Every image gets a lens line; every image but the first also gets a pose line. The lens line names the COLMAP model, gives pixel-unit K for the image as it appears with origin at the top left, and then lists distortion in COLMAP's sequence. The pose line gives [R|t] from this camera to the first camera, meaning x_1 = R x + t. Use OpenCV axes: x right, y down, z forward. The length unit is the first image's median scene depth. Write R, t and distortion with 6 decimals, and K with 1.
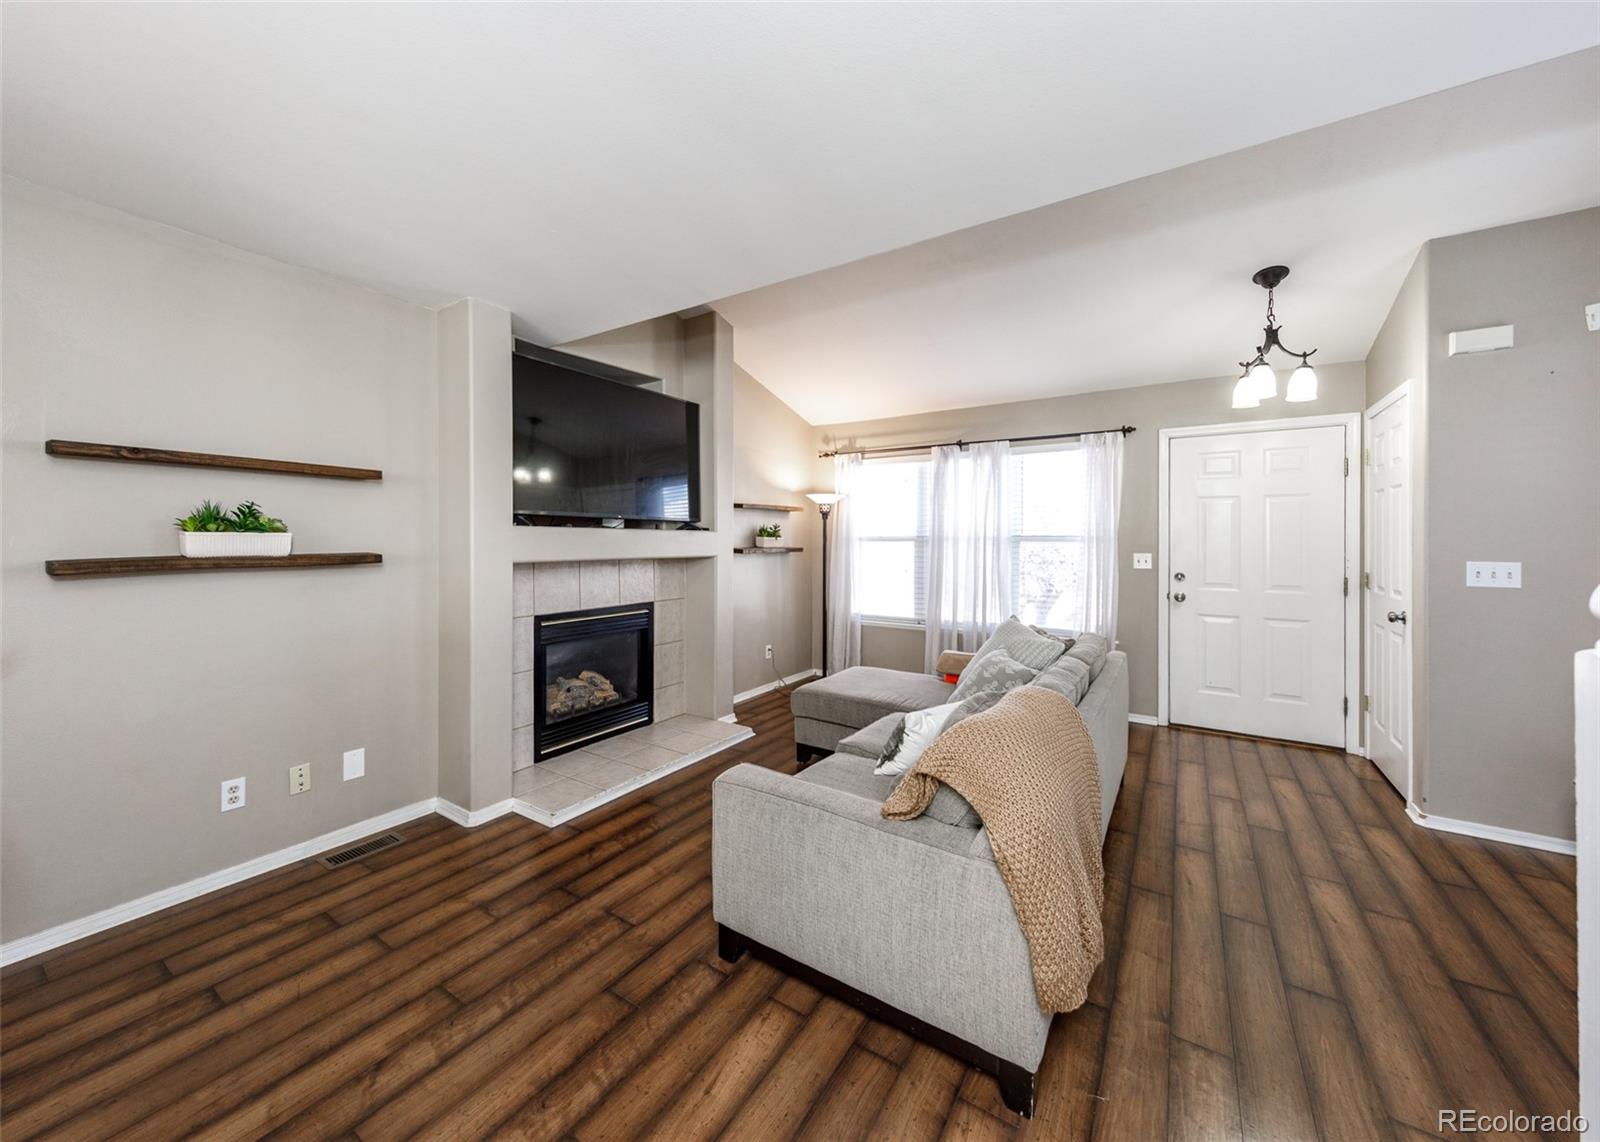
lens RADIAL K [[596.6, 0, 800.7], [0, 596.6, 511.5], [0, 0, 1]] dist [0.008413, -0.000031]
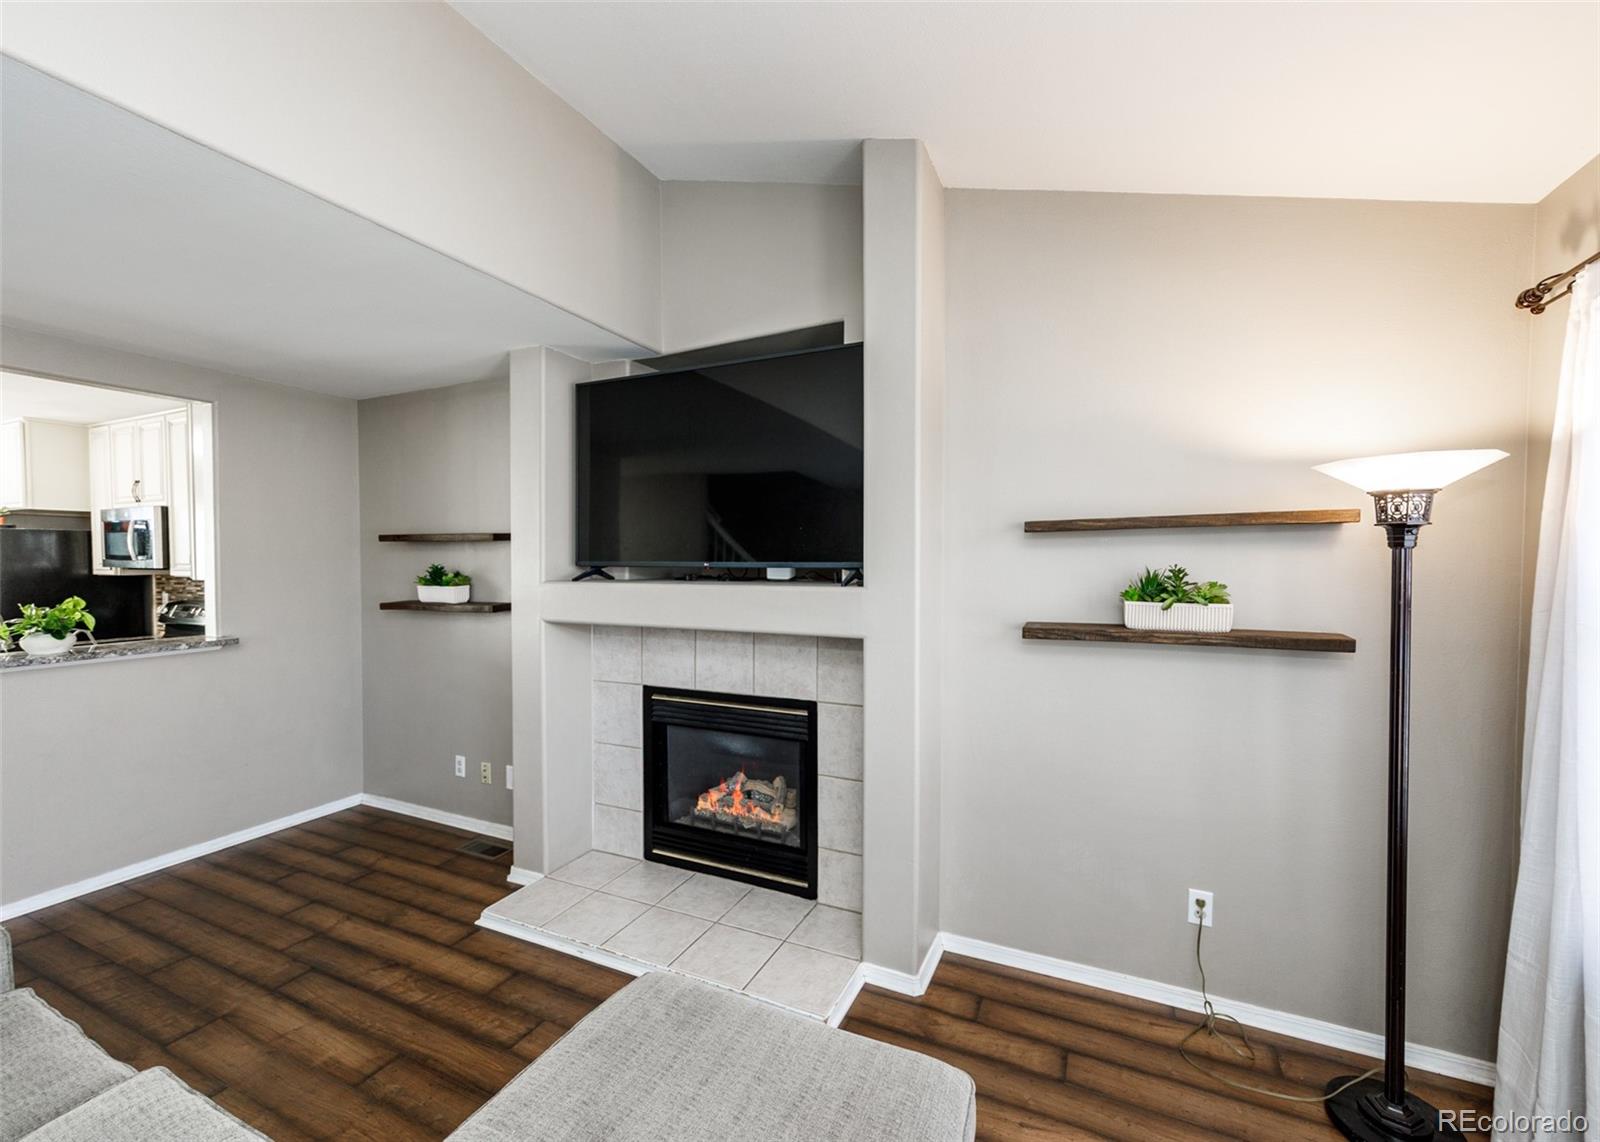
lens RADIAL K [[653.8, 0, 800.0], [0, 653.8, 571.0], [0, 0, 1]] dist [0.000842, 0.000347]
pose [[0.137936, 0.019682, -0.990245, 0.739187], [0.053254, 0.998209, 0.027259, 0.002998], [0.989008, -0.056494, 0.136641, 1.677325]]
